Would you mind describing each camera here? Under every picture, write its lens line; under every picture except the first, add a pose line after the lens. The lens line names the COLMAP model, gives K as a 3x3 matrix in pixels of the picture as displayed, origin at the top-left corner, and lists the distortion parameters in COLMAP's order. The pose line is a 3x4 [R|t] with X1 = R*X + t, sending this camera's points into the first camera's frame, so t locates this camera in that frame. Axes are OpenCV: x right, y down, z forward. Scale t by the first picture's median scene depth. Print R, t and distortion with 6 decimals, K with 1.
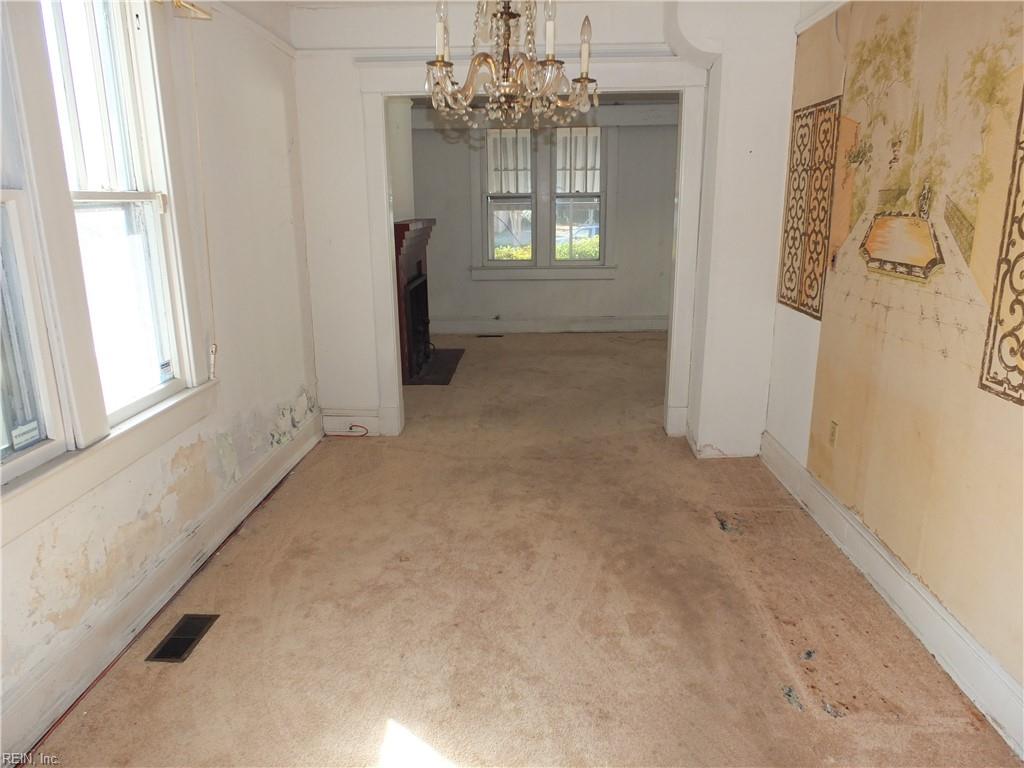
lens RADIAL K [[701.1, 0, 512.0], [0, 701.1, 384.0], [0, 0, 1]] dist [-0.032672, 0.001685]
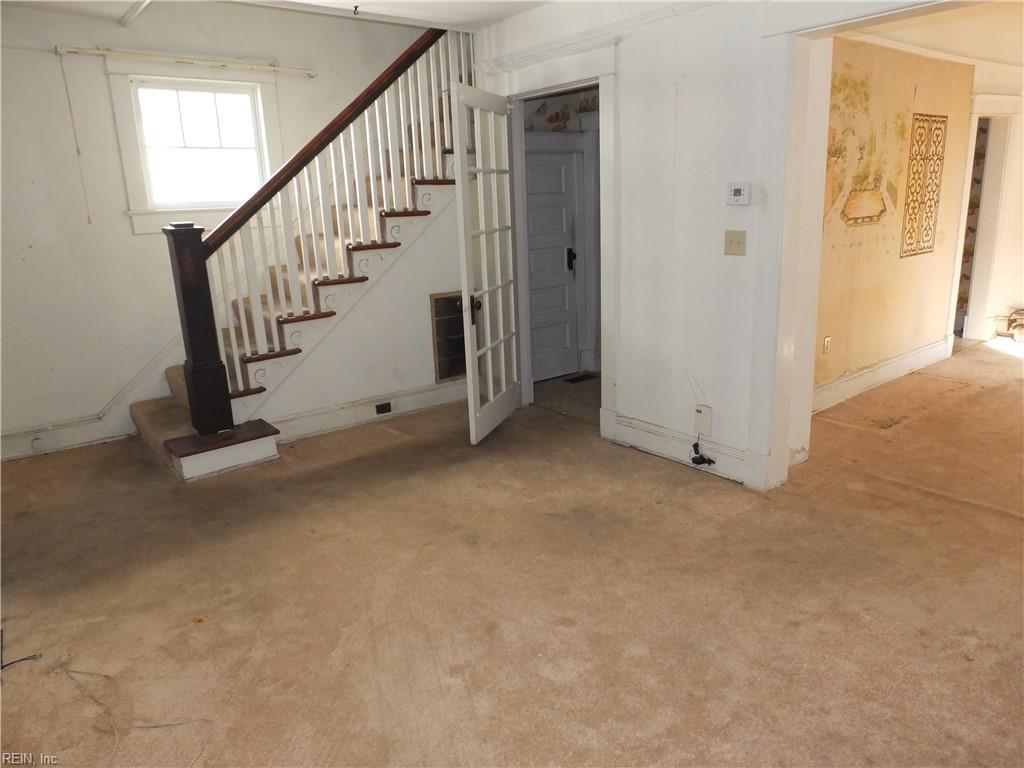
lens RADIAL K [[701.1, 0, 512.0], [0, 701.1, 384.0], [0, 0, 1]] dist [-0.032672, 0.001685]
pose [[-0.647258, -0.154037, 0.746545, -0.256526], [0.246951, 0.884177, 0.396542, -0.730238], [-0.721160, 0.441025, -0.534252, 2.811836]]
